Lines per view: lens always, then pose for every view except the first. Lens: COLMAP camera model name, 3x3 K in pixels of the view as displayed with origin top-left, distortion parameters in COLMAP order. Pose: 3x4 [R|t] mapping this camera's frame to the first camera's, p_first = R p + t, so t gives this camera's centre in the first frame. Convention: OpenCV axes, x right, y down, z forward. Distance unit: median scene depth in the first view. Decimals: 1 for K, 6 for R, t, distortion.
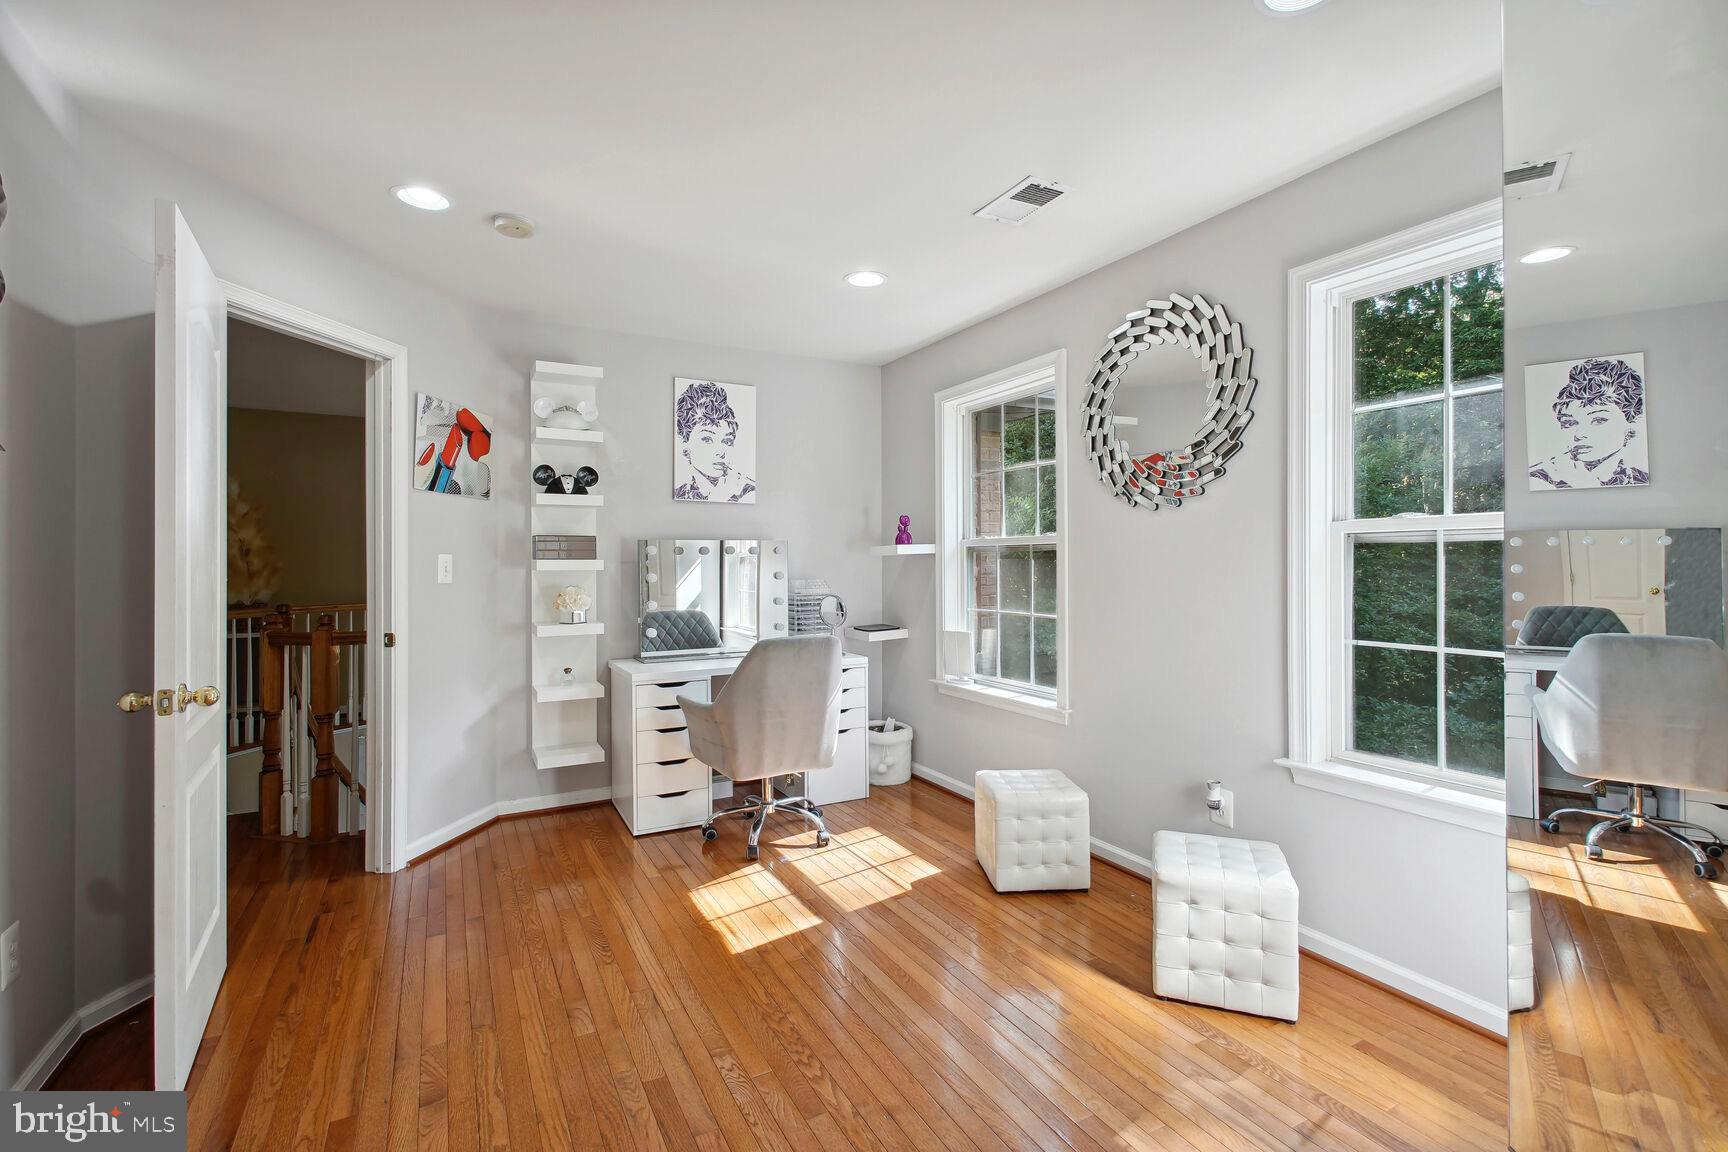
lens RADIAL K [[773.8, 0, 865.9], [0, 773.8, 572.9], [0, 0, 1]] dist [0.006483, -0.003533]
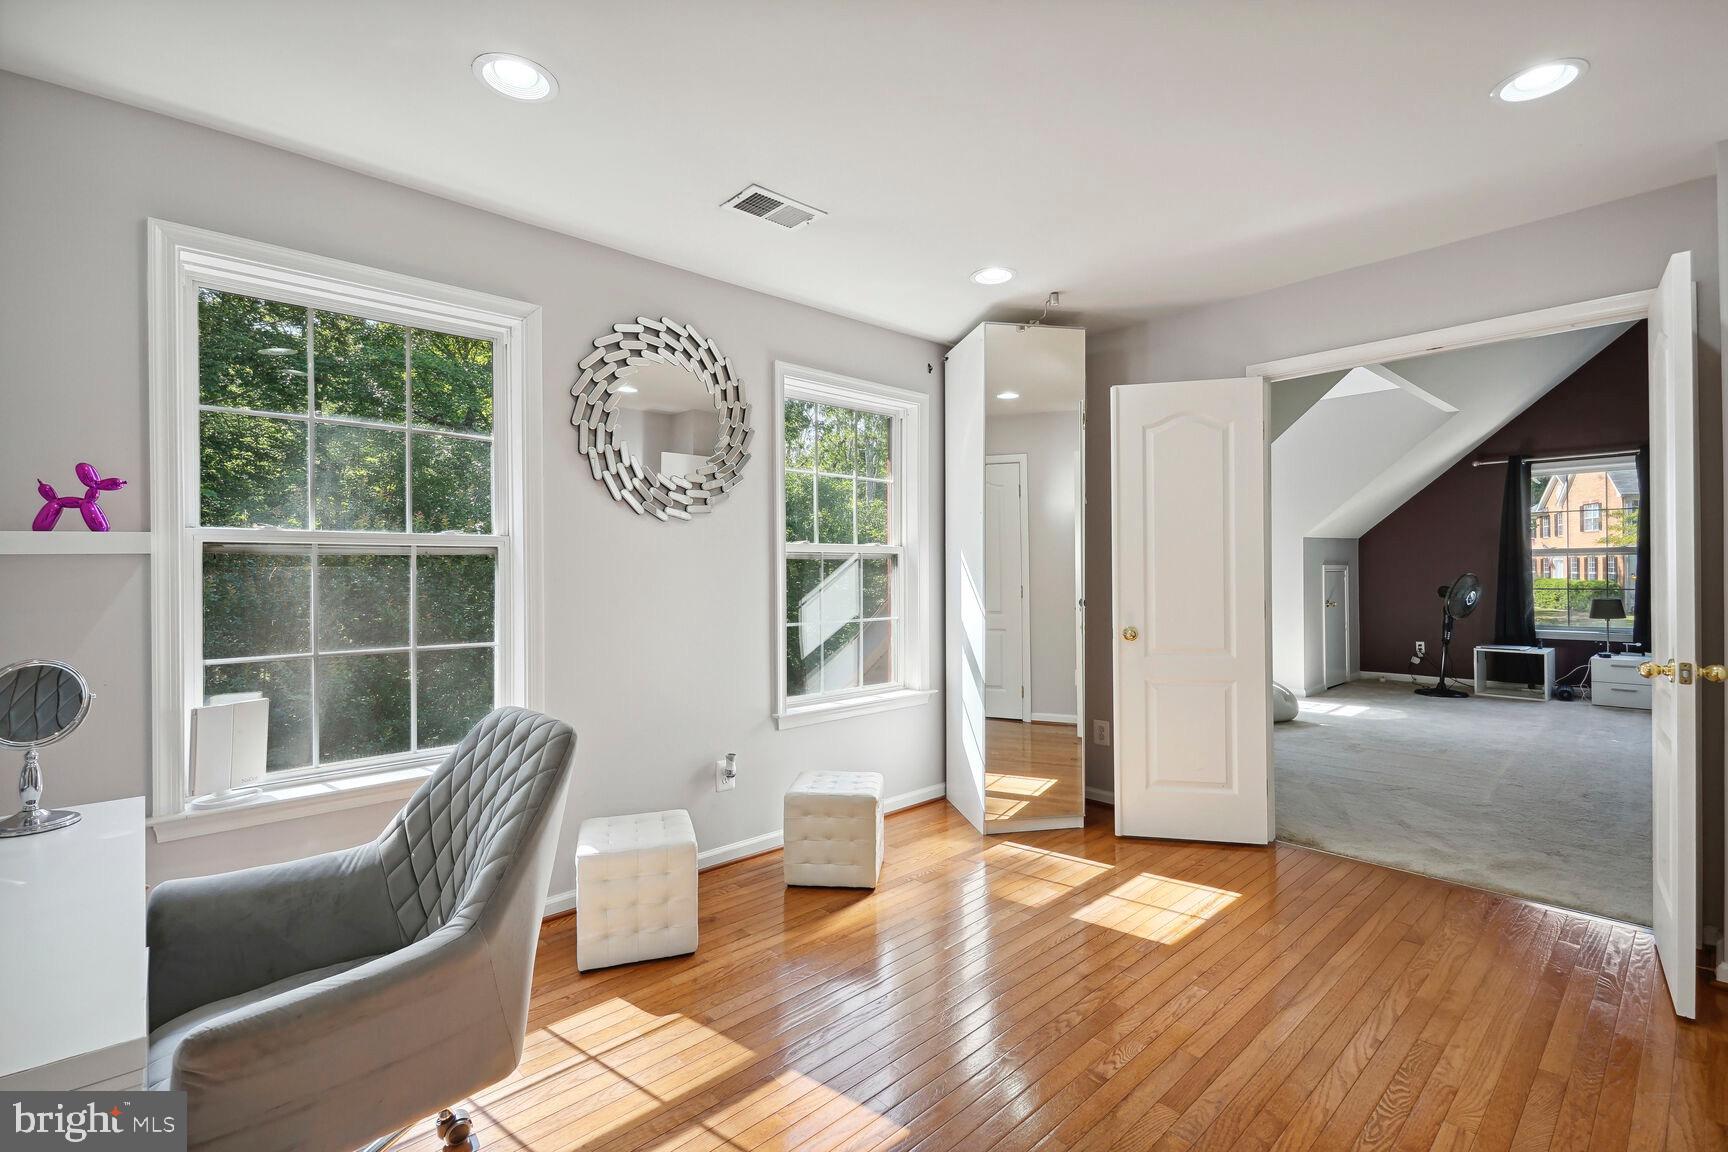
lens RADIAL K [[773.8, 0, 862.9], [0, 773.8, 570.2], [0, 0, 1]] dist [0.006483, -0.003533]
pose [[-0.253063, 0.008584, 0.967412, -0.687635], [0.017905, 0.999831, -0.004188, -0.004817], [-0.967284, 0.016262, -0.253174, 0.994305]]
